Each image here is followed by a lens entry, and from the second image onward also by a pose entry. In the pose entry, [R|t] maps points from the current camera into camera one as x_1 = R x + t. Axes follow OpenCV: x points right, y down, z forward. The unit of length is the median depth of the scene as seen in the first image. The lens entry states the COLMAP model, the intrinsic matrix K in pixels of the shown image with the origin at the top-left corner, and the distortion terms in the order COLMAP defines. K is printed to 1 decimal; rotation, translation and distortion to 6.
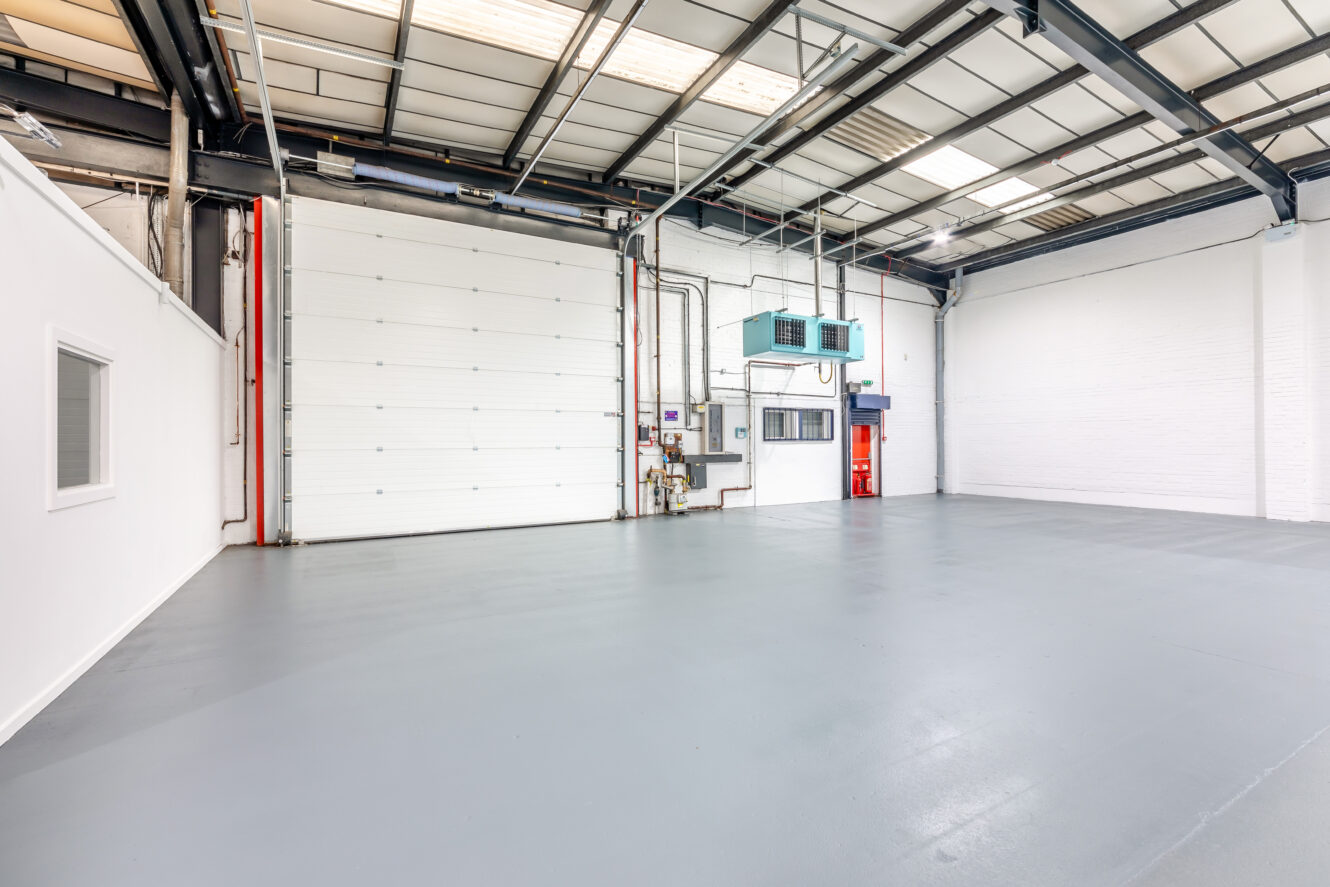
lens RADIAL K [[607.2, 0, 695.6], [0, 607.2, 436.7], [0, 0, 1]] dist [0.000105, 0.000080]
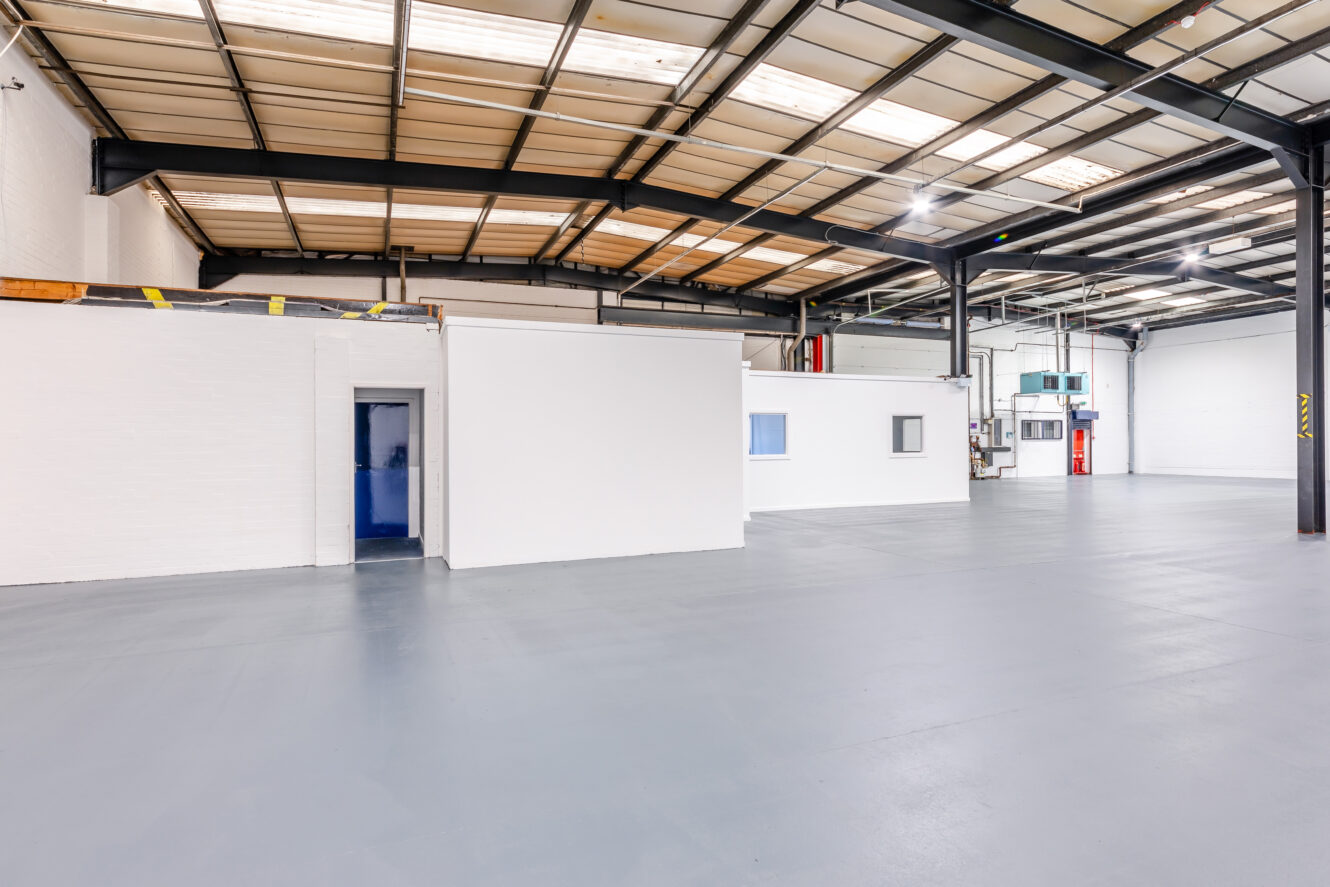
lens RADIAL K [[671.0, 0, 720.5], [0, 671.0, 442.3], [0, 0, 1]] dist [-0.002993, 0.001528]
pose [[0.988562, -0.000023, -0.150817, -0.472866], [0.002141, 0.999901, 0.013880, -0.014594], [0.150802, -0.014044, 0.988464, -1.068987]]
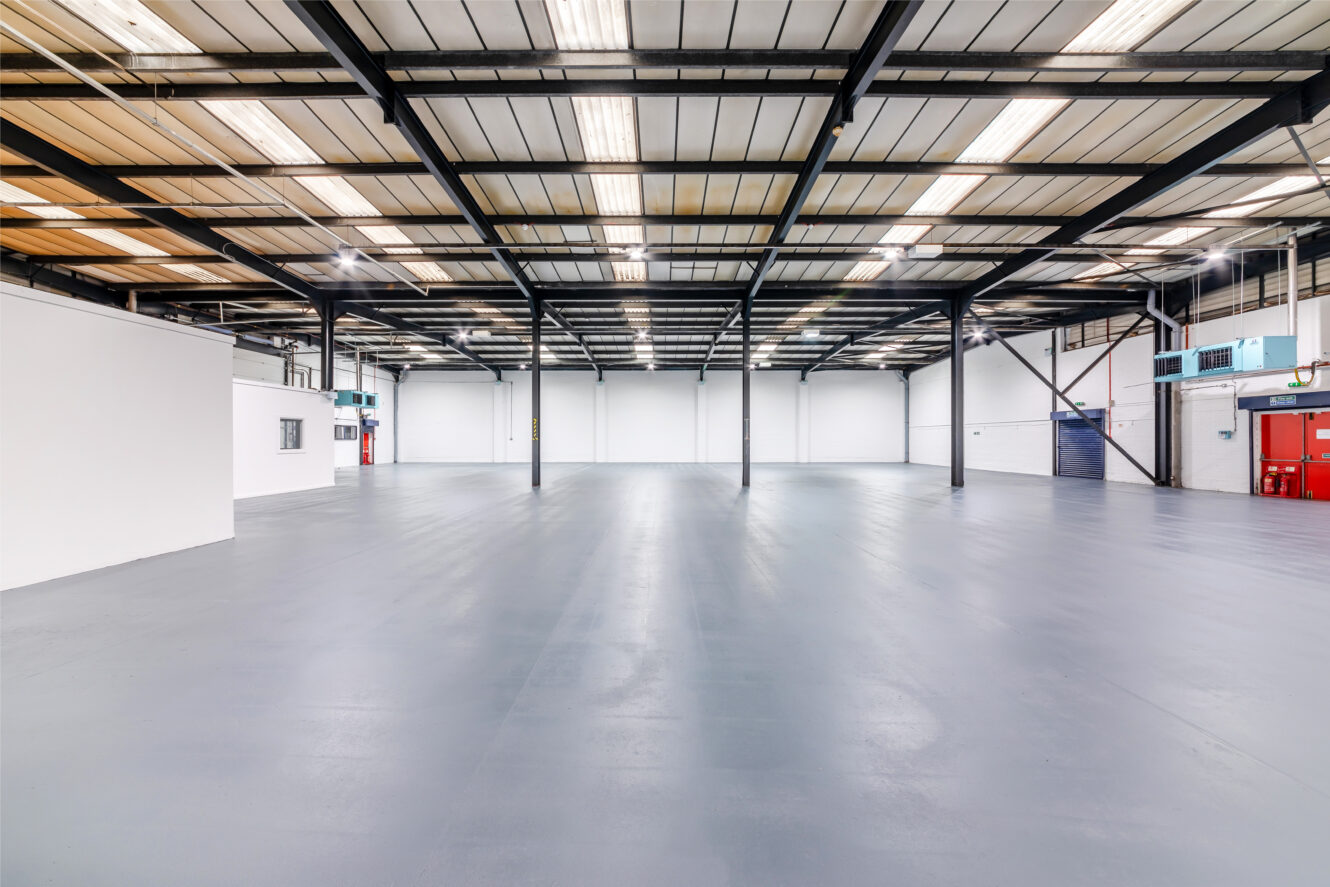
lens RADIAL K [[488.1, 0, 647.3], [0, 488.1, 438.5], [0, 0, 1]] dist [-0.007118, 0.001932]
pose [[0.536015, 0.010859, 0.844139, -0.844371], [-0.014617, 0.999887, -0.003581, -0.007965], [-0.844082, -0.010419, 0.536113, -1.048772]]
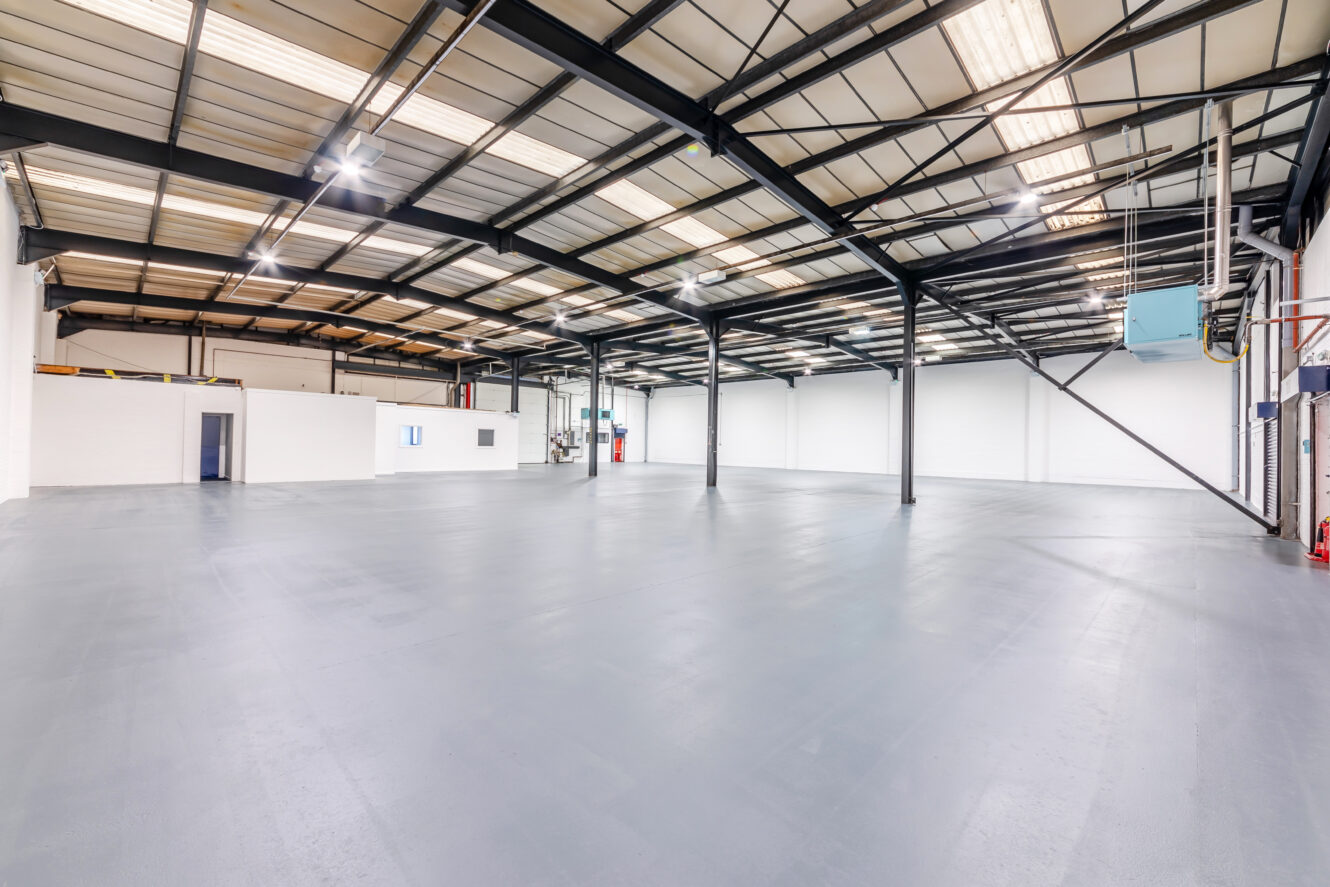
lens RADIAL K [[541.1, 0, 649.4], [0, 541.1, 477.4], [0, 0, 1]] dist [-0.003271, -0.000583]
pose [[0.973834, 0.011598, 0.226966, -0.227829], [-0.028320, 0.997105, 0.070562, -0.022587], [-0.225491, -0.075143, 0.971343, -2.026634]]
